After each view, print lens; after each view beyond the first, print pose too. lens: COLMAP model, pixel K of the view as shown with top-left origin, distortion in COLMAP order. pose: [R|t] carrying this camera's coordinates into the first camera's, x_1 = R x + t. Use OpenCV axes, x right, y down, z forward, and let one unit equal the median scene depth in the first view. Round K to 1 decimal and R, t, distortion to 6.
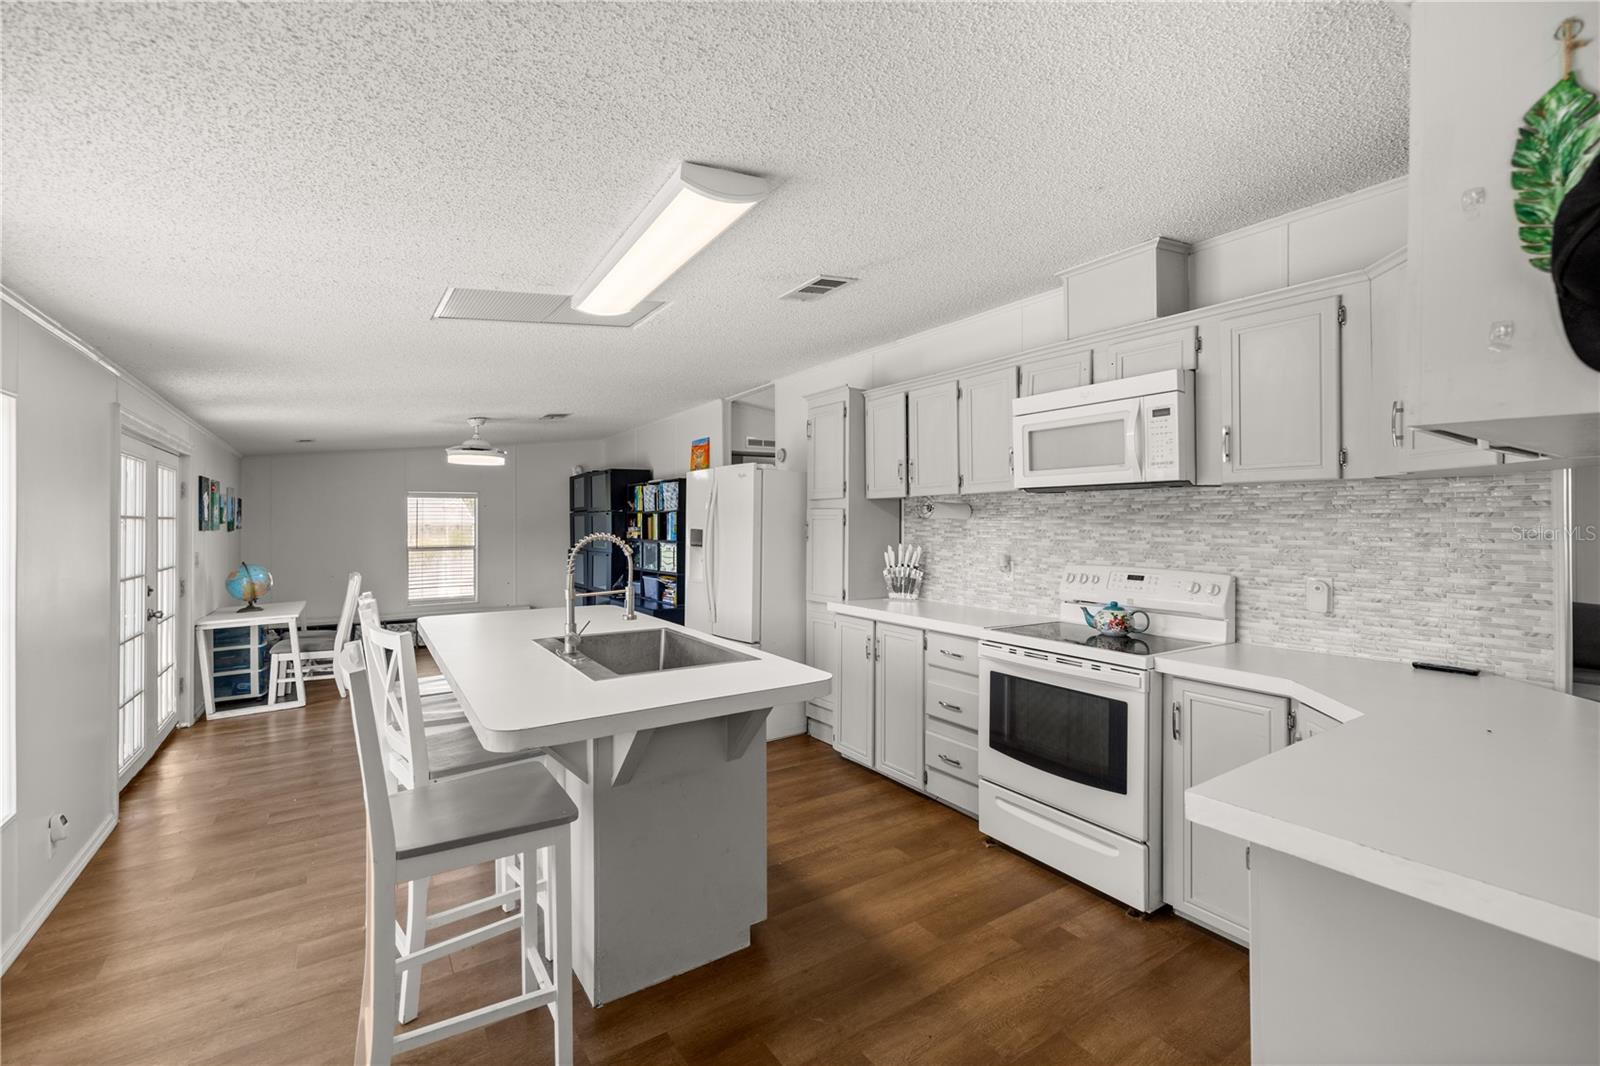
lens RADIAL K [[676.1, 0, 802.0], [0, 676.1, 523.9], [0, 0, 1]] dist [-0.003302, 0.000337]
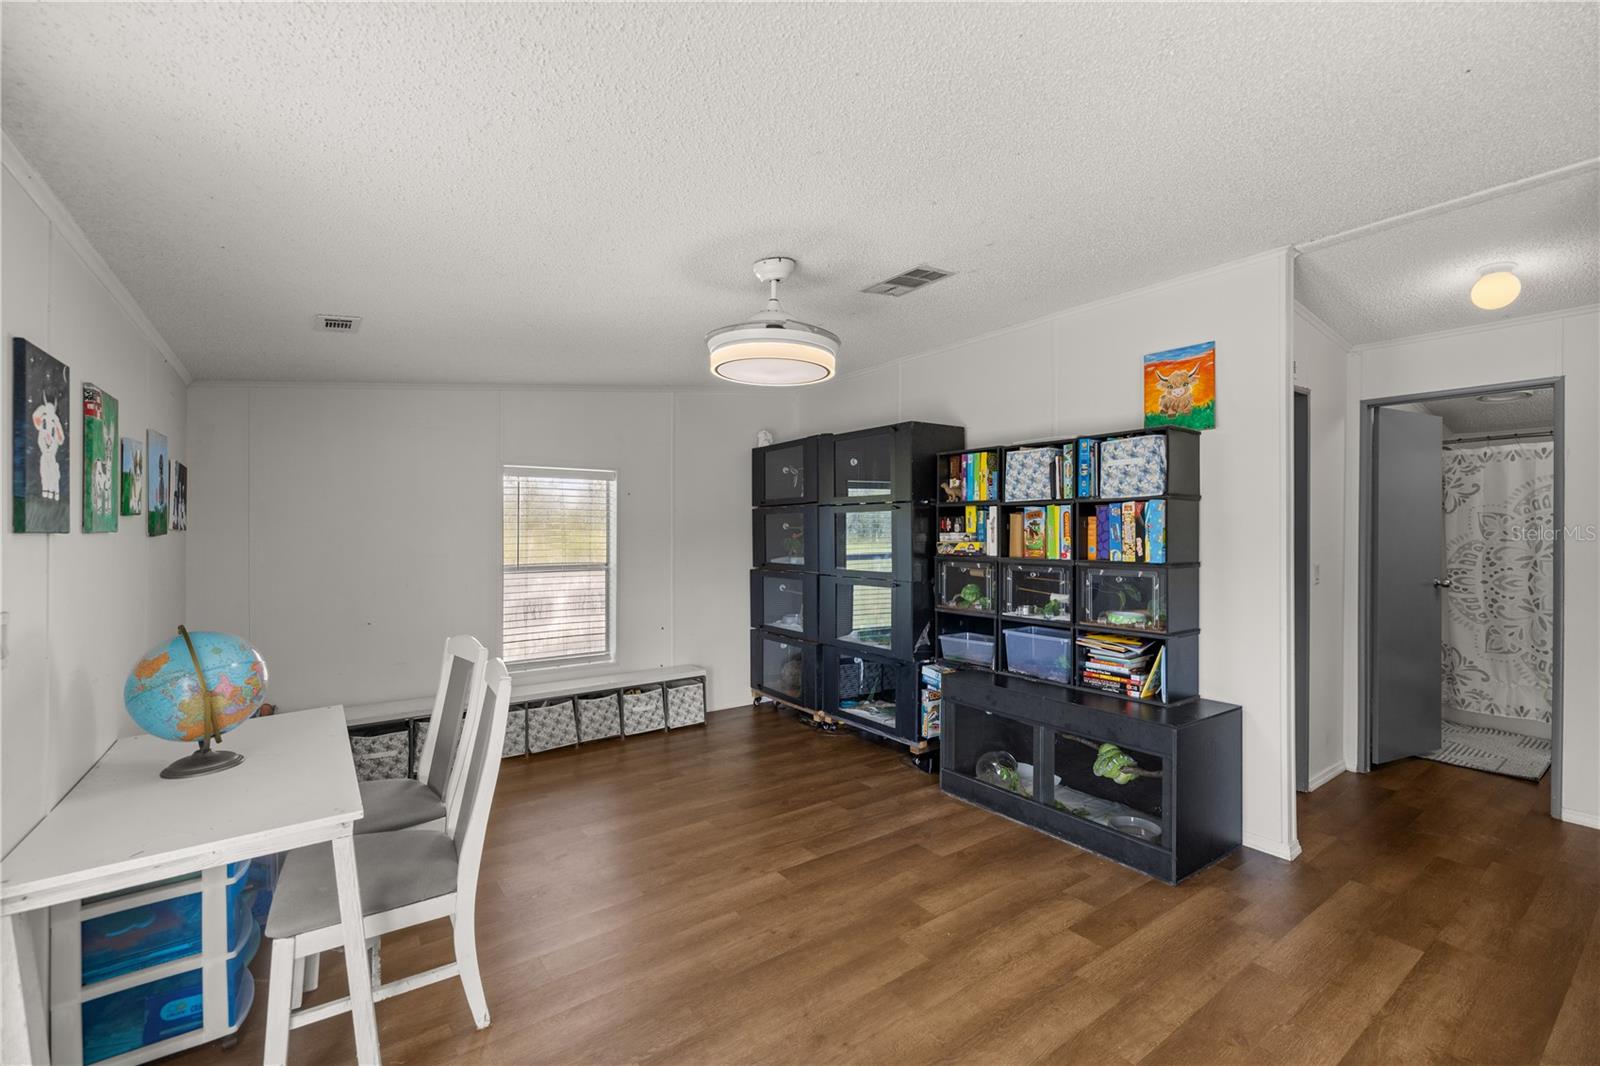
lens RADIAL K [[676.1, 0, 814.1], [0, 676.1, 534.3], [0, 0, 1]] dist [-0.003302, 0.000337]
pose [[0.998861, 0.008616, 0.046933, -0.572855], [-0.008783, 0.999956, 0.003355, 0.006709], [-0.046902, -0.003763, 0.998892, 0.702975]]
